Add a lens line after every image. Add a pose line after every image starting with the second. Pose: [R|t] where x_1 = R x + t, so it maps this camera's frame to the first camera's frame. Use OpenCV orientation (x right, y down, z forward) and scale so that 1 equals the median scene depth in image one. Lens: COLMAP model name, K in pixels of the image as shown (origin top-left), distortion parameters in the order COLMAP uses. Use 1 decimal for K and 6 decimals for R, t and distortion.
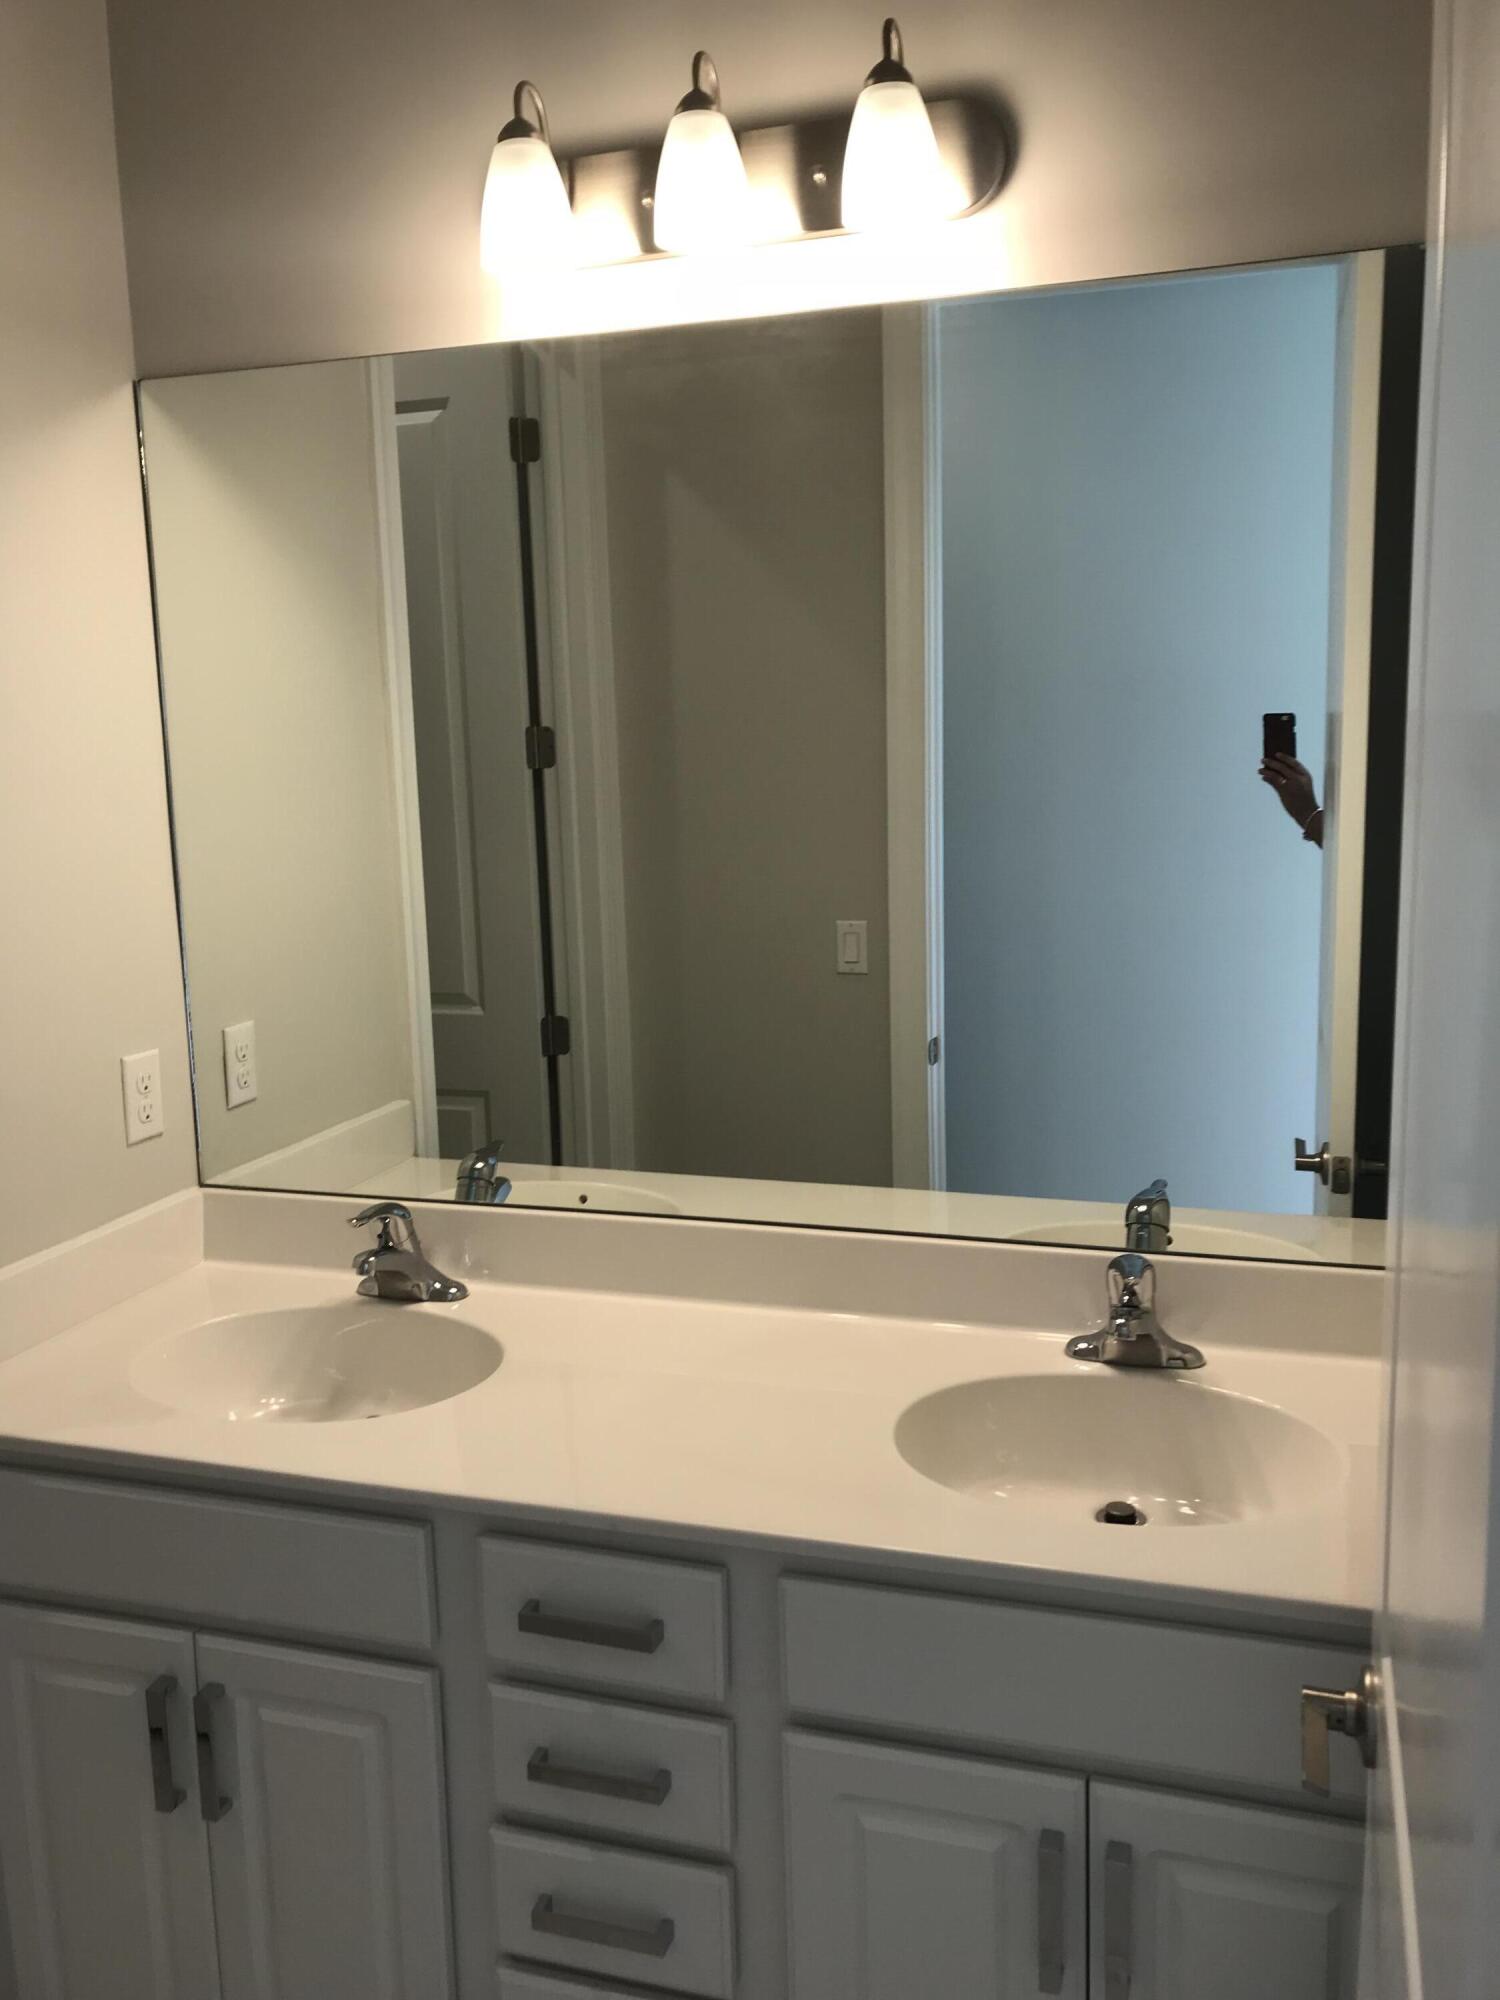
lens RADIAL K [[1608.3, 0, 737.4], [0, 1608.3, 1008.7], [0, 0, 1]] dist [0.034764, -0.037877]
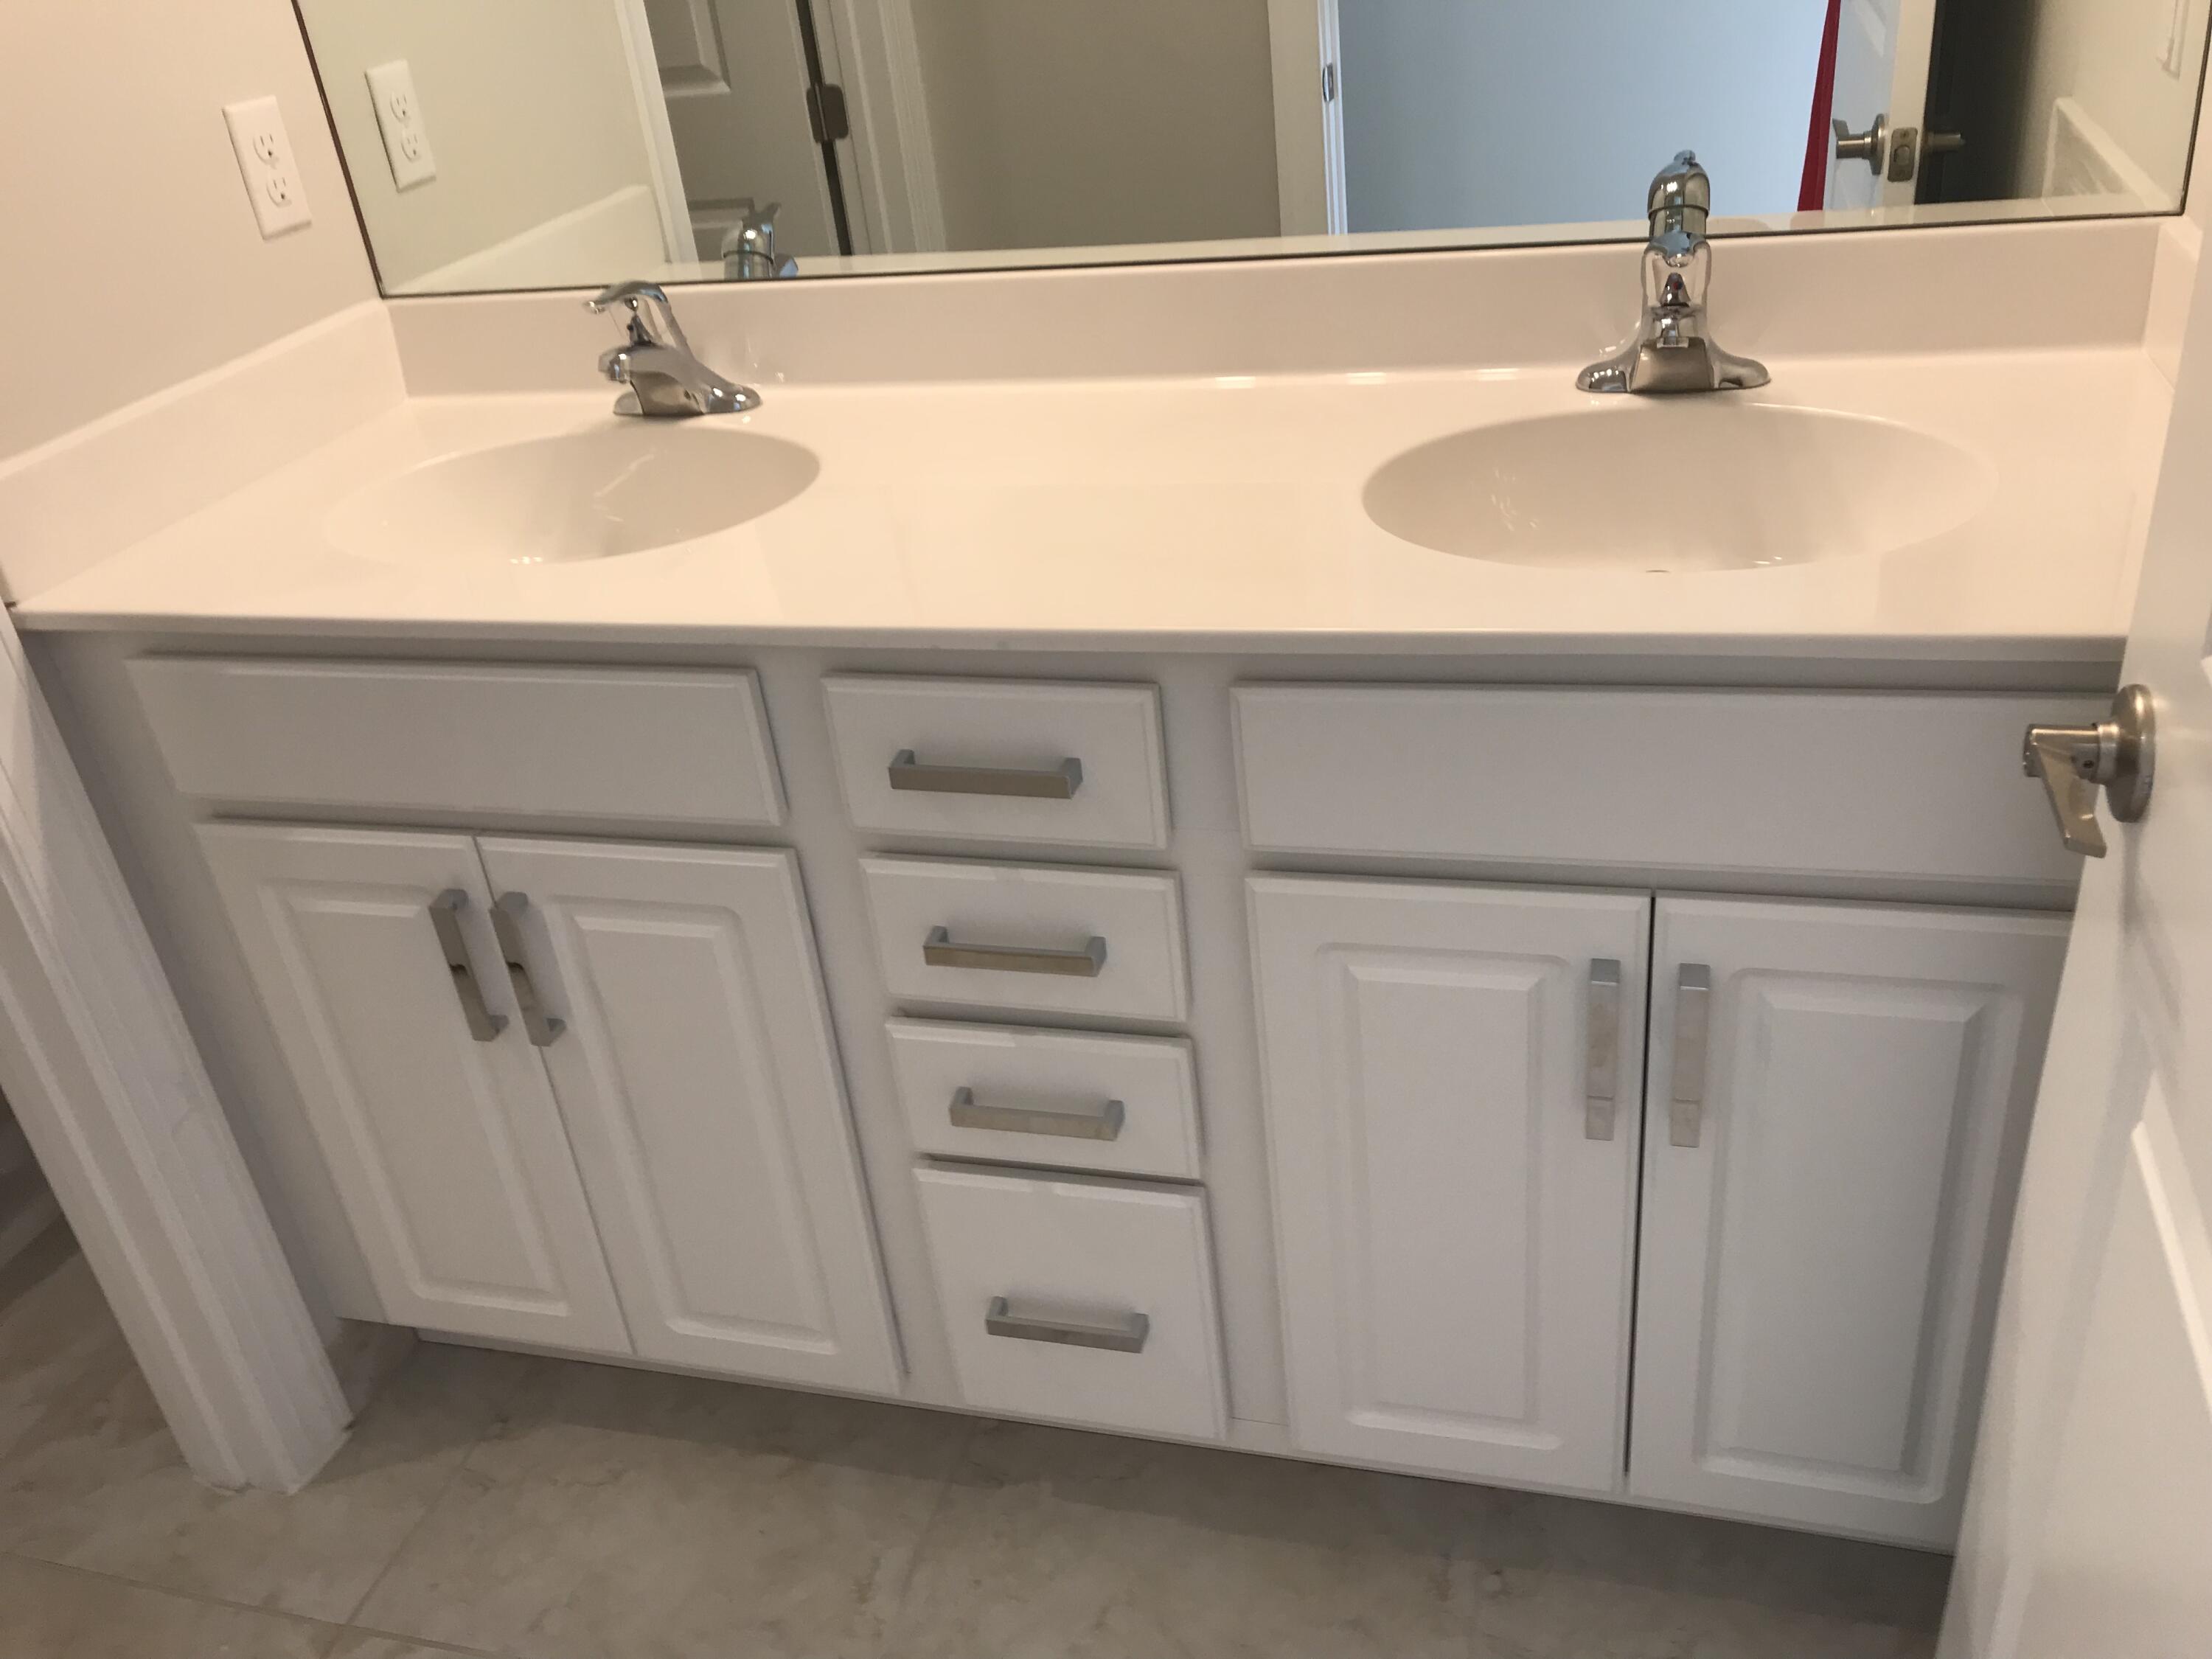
lens RADIAL K [[1841.3, 0, 1095.2], [0, 1841.3, 827.0], [0, 0, 1]] dist [0.021424, -0.020346]
pose [[0.996067, -0.088362, -0.006527, -0.028976], [0.084914, 0.930965, 0.355098, 0.083627], [-0.025300, -0.354256, 0.934806, 0.148281]]
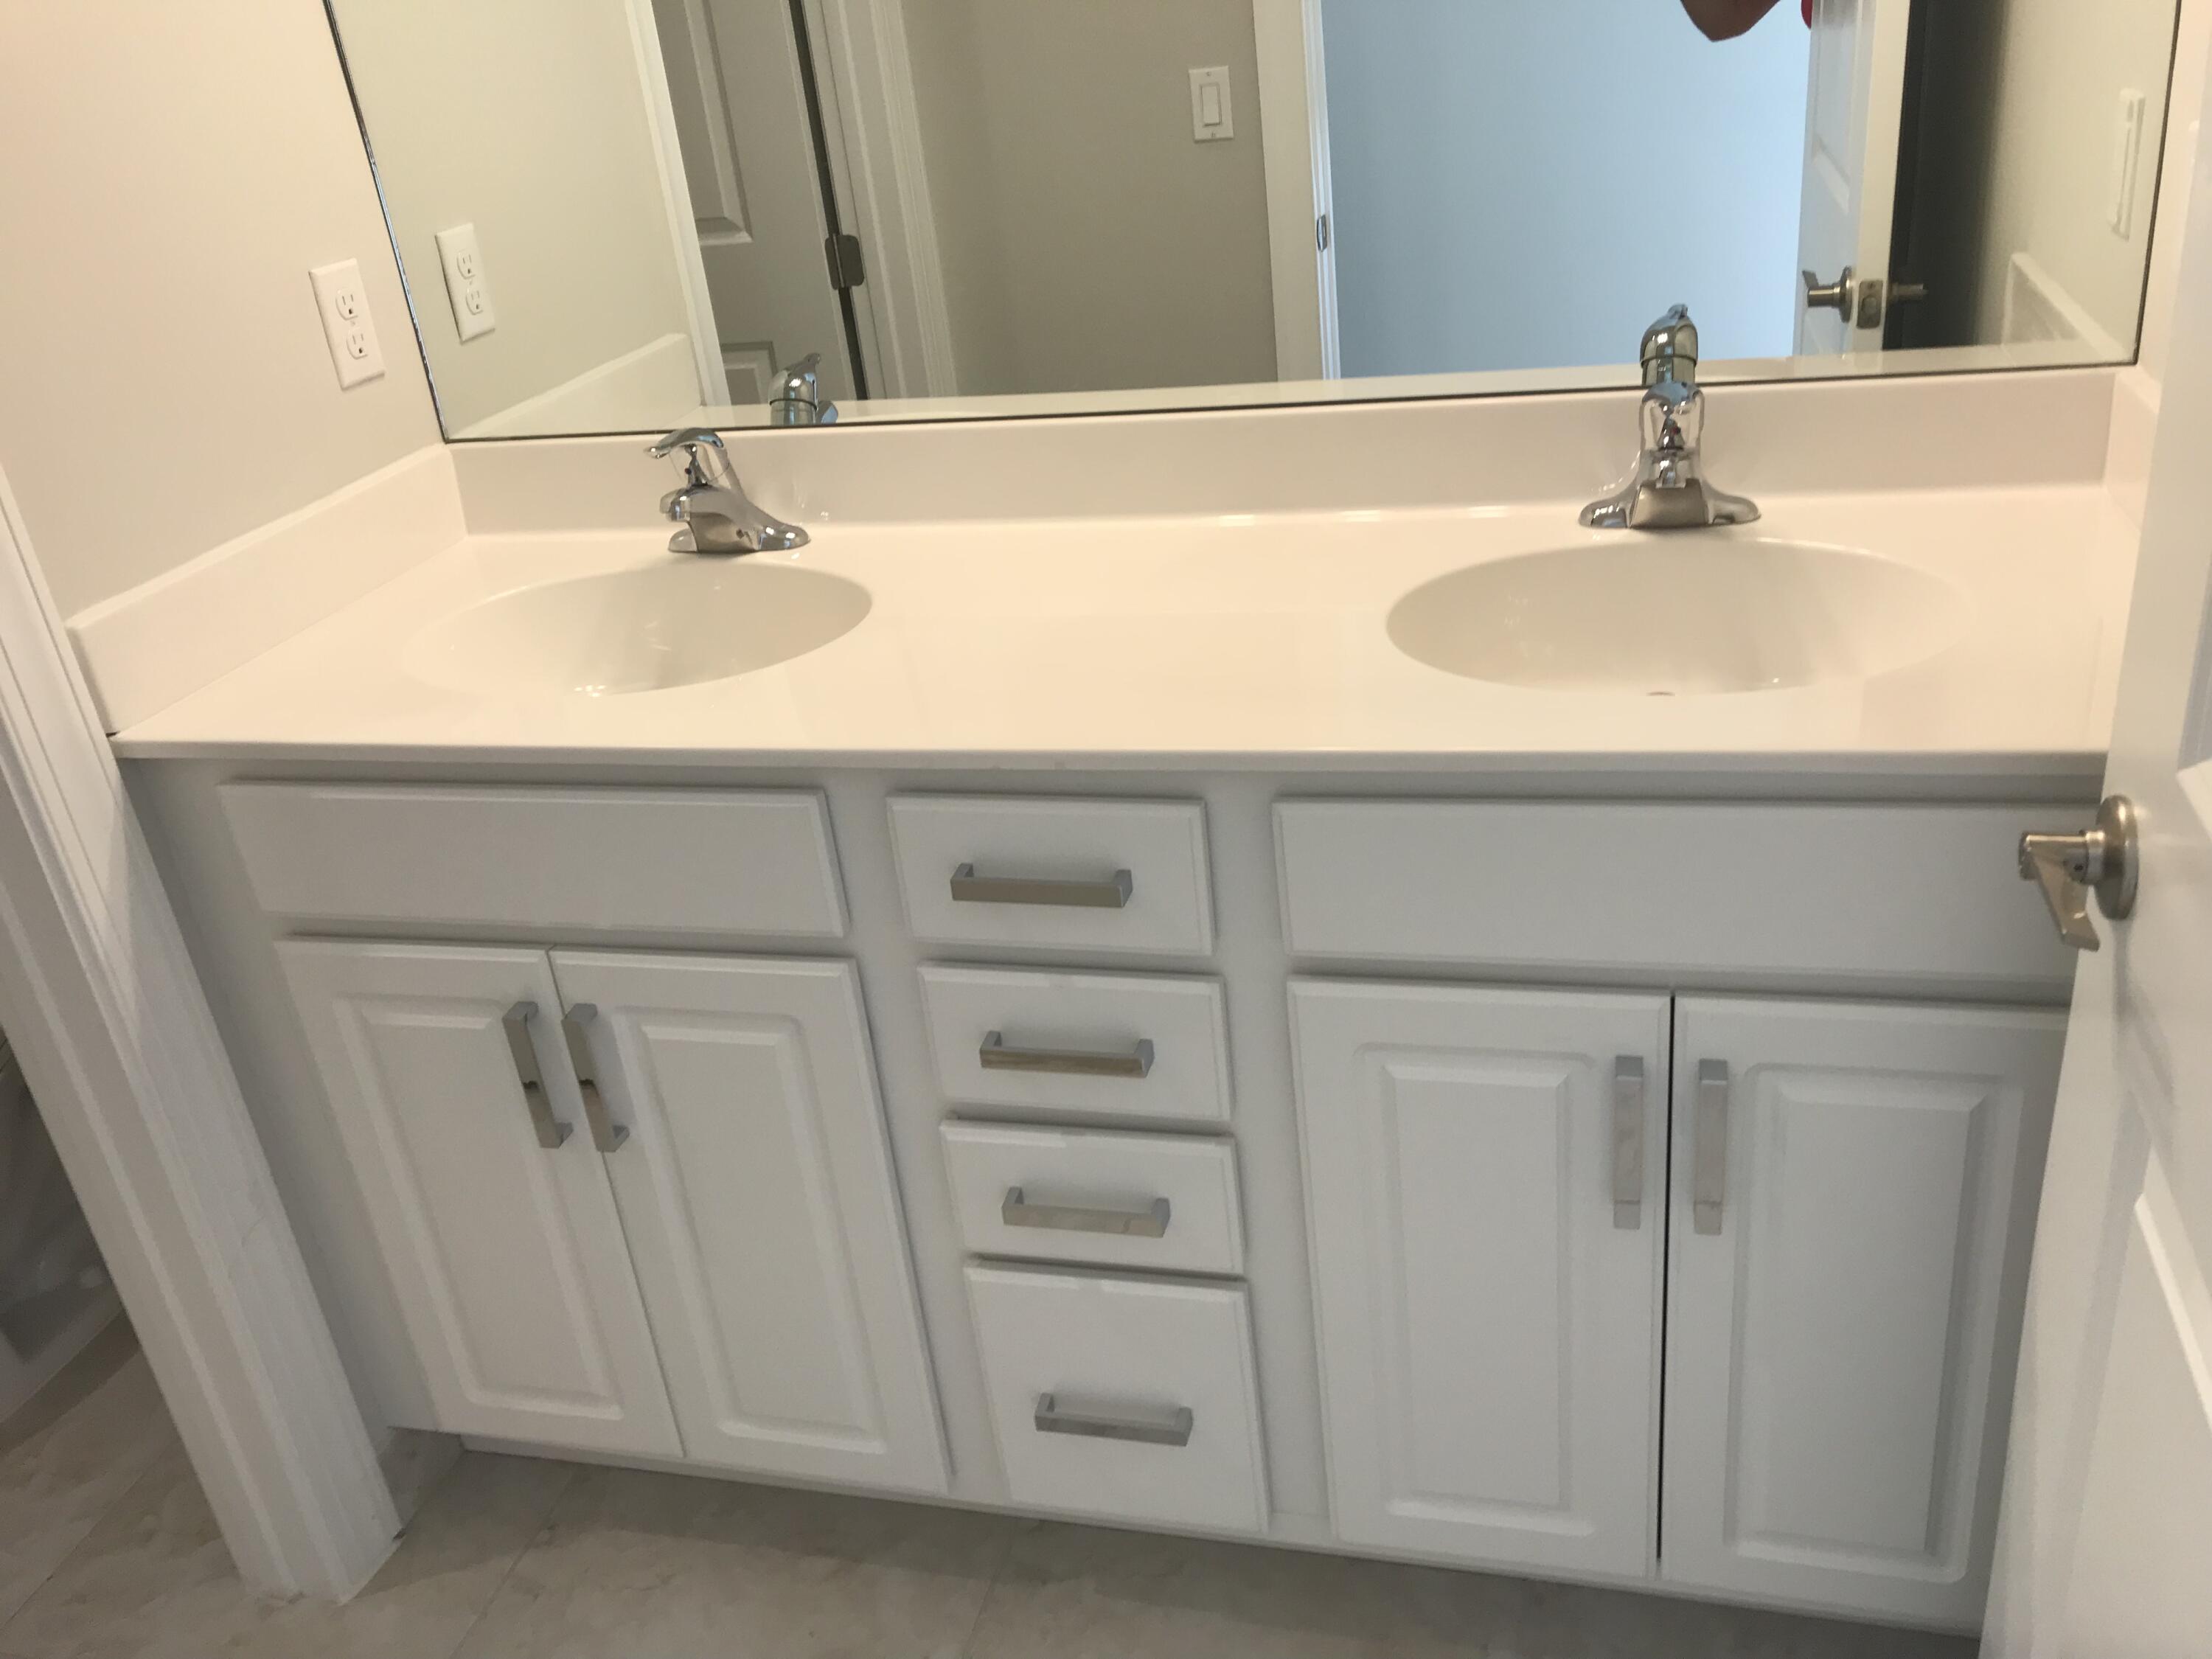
lens RADIAL K [[1812.9, 0, 1111.6], [0, 1812.9, 819.5], [0, 0, 1]] dist [0.033473, -0.031585]
pose [[0.995336, -0.095659, 0.012478, -0.051794], [0.087863, 0.952326, 0.292155, 0.072325], [-0.039830, -0.289696, 0.956290, 0.115920]]
